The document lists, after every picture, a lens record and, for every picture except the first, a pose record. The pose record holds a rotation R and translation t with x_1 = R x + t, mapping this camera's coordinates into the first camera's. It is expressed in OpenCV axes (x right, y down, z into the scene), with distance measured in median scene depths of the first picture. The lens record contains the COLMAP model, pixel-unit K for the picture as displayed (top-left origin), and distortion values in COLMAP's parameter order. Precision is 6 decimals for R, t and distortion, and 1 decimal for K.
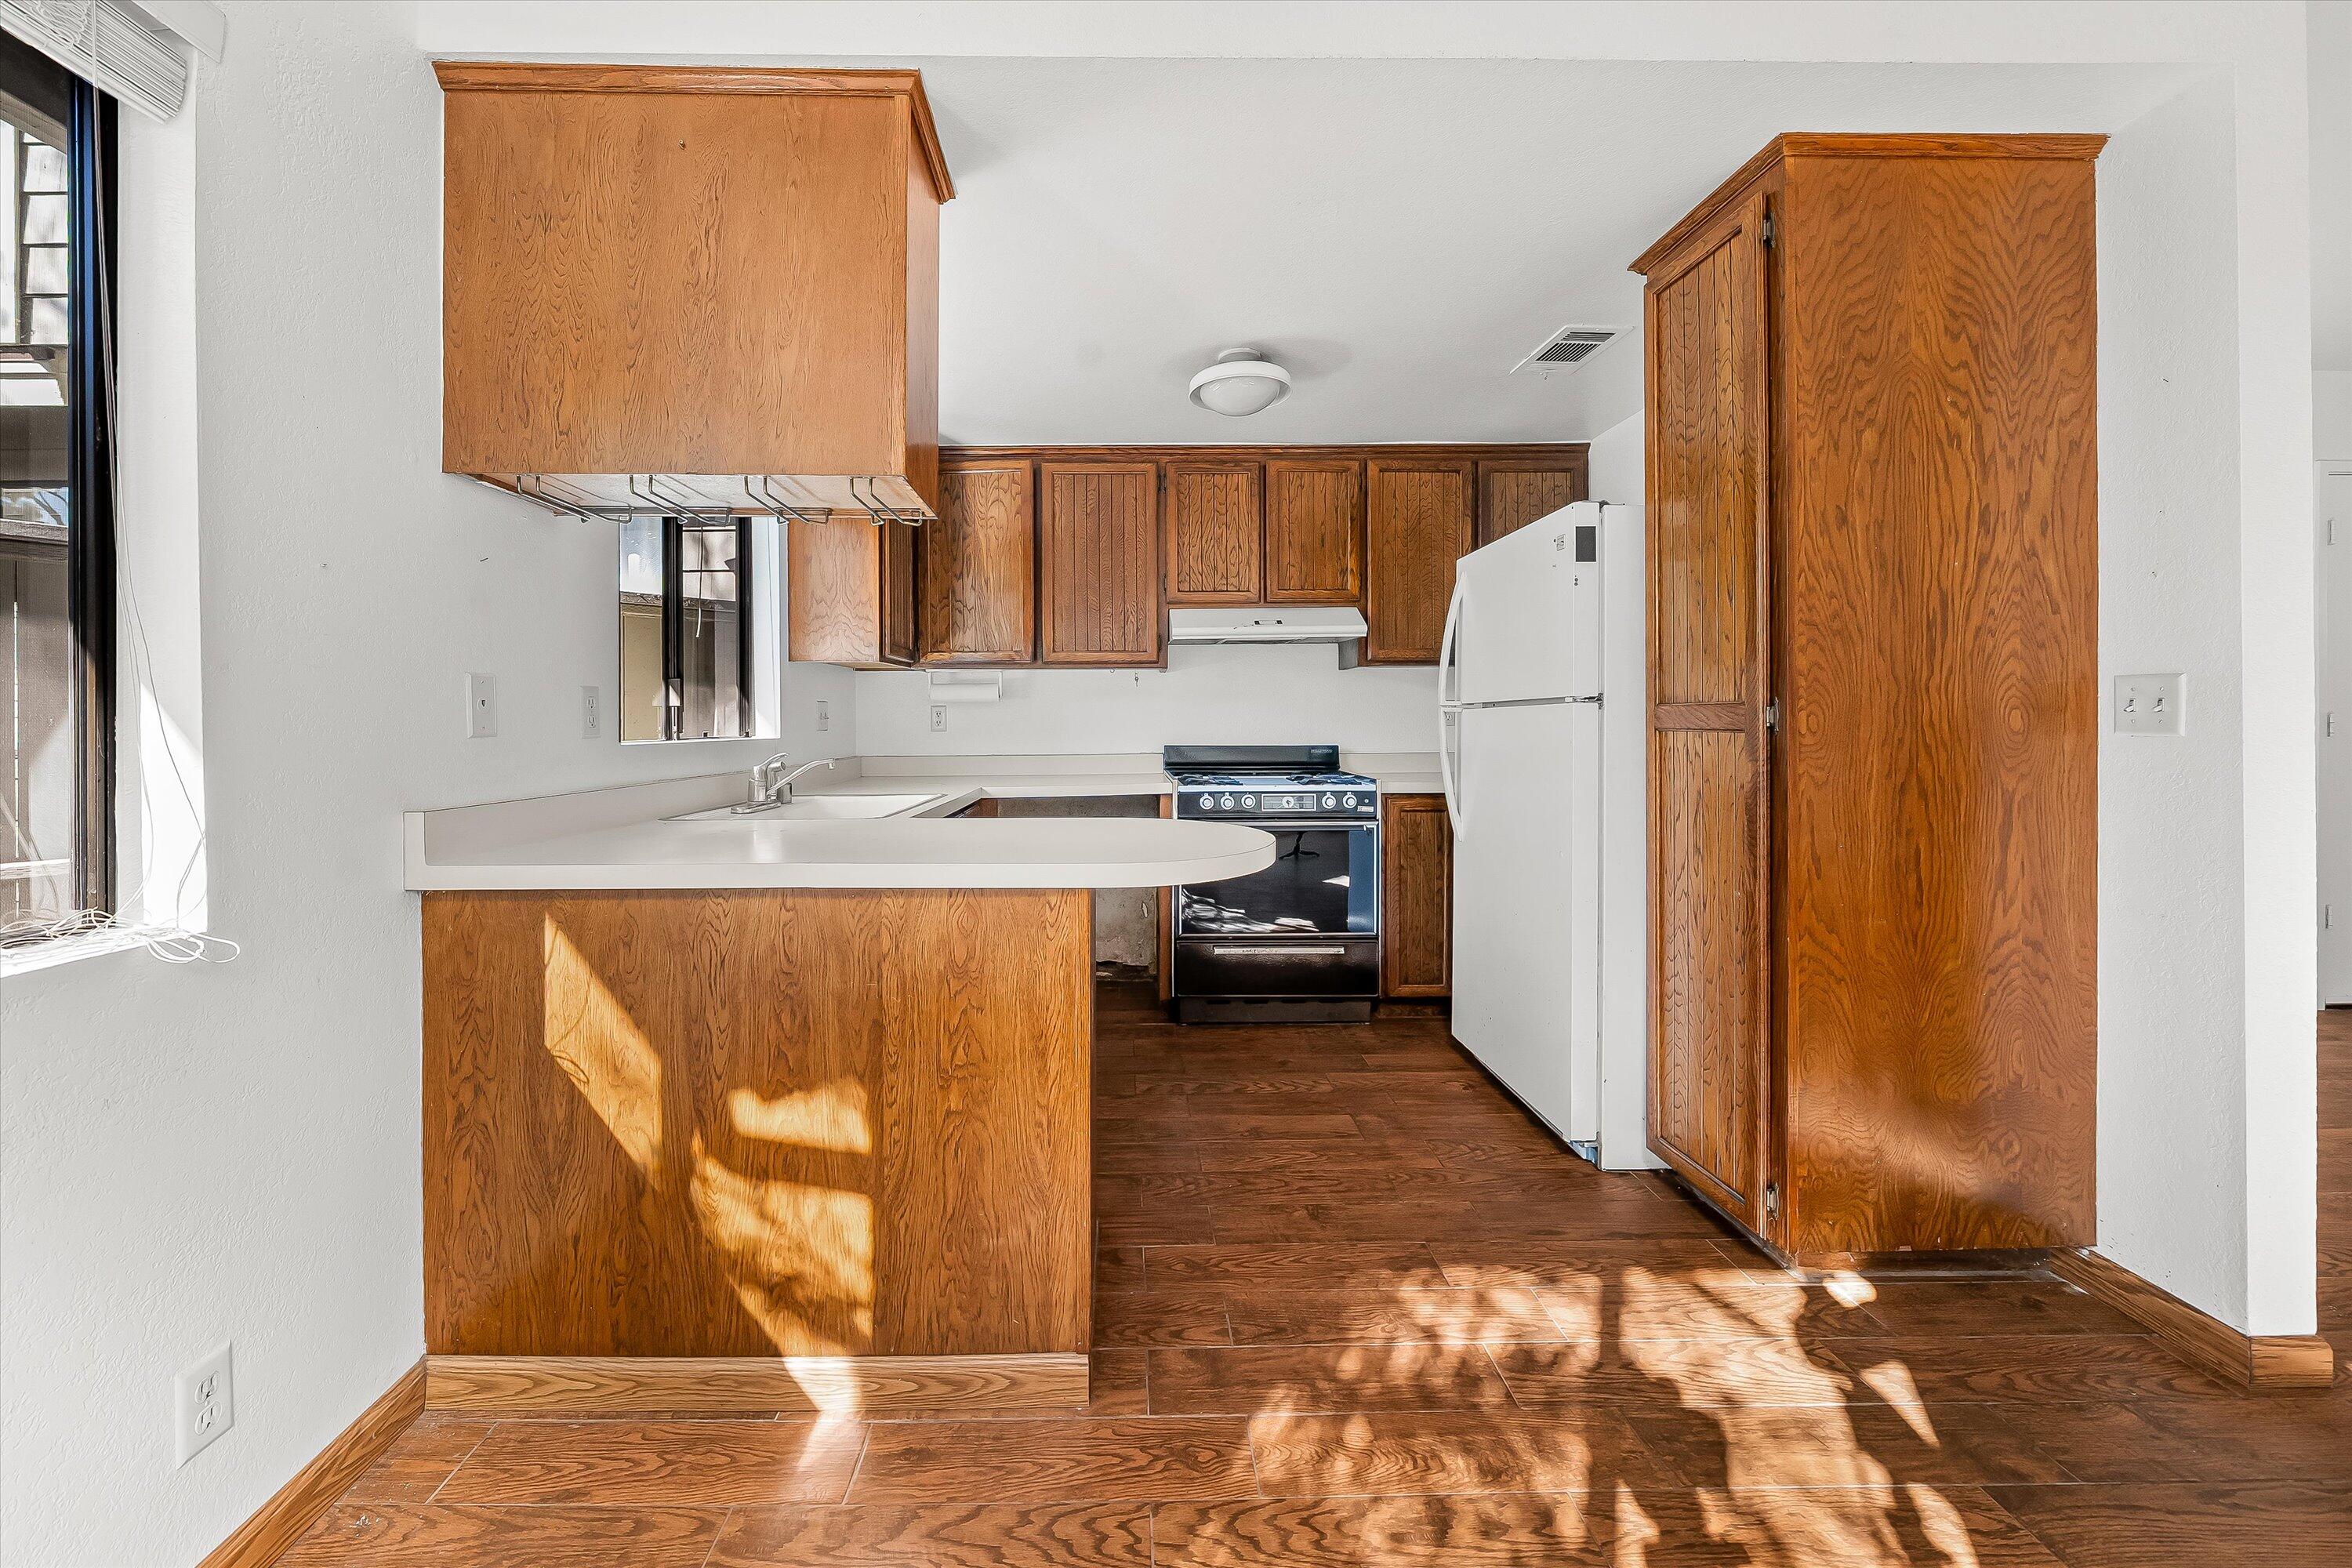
lens RADIAL K [[929.0, 0, 1195.9], [0, 929.0, 722.0], [0, 0, 1]] dist [-0.006289, 0.000595]
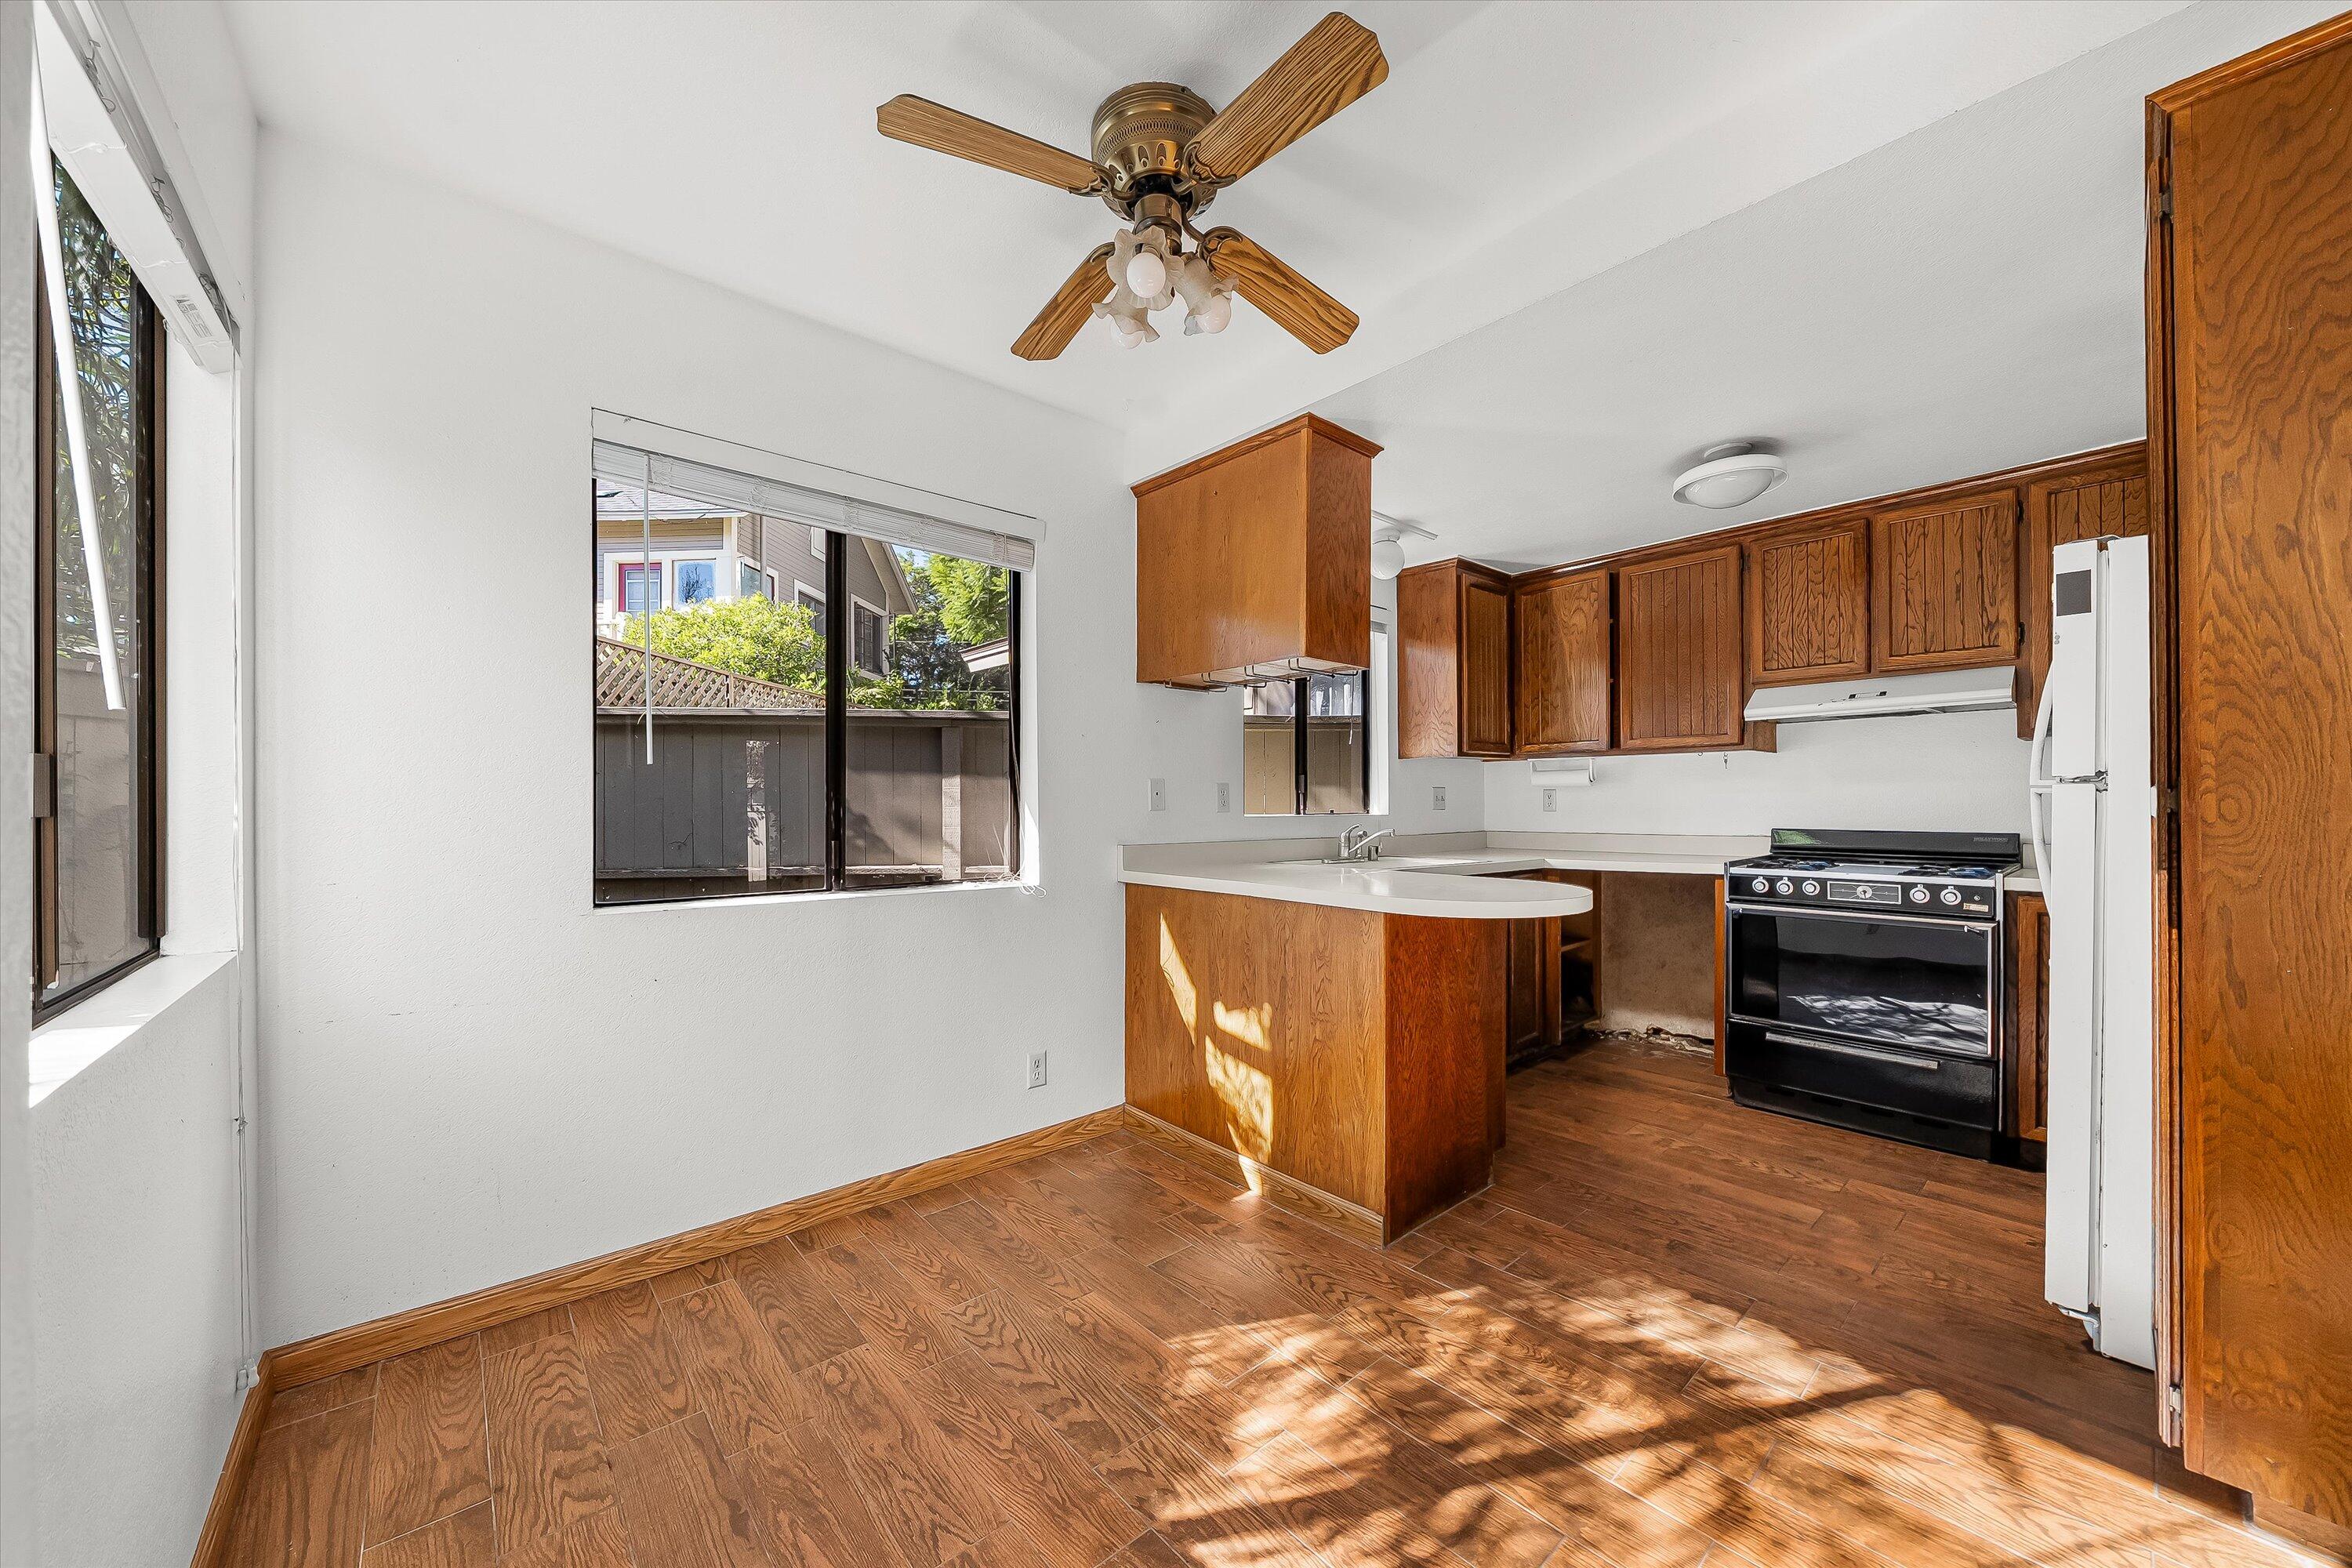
lens RADIAL K [[929.0, 0, 1171.7], [0, 929.0, 801.6], [0, 0, 1]] dist [-0.006289, 0.000595]
pose [[0.621709, 0.001337, -0.783248, 0.720842], [-0.002235, 0.999997, -0.000068, -0.003031], [0.783245, 0.001793, 0.621710, -0.191375]]
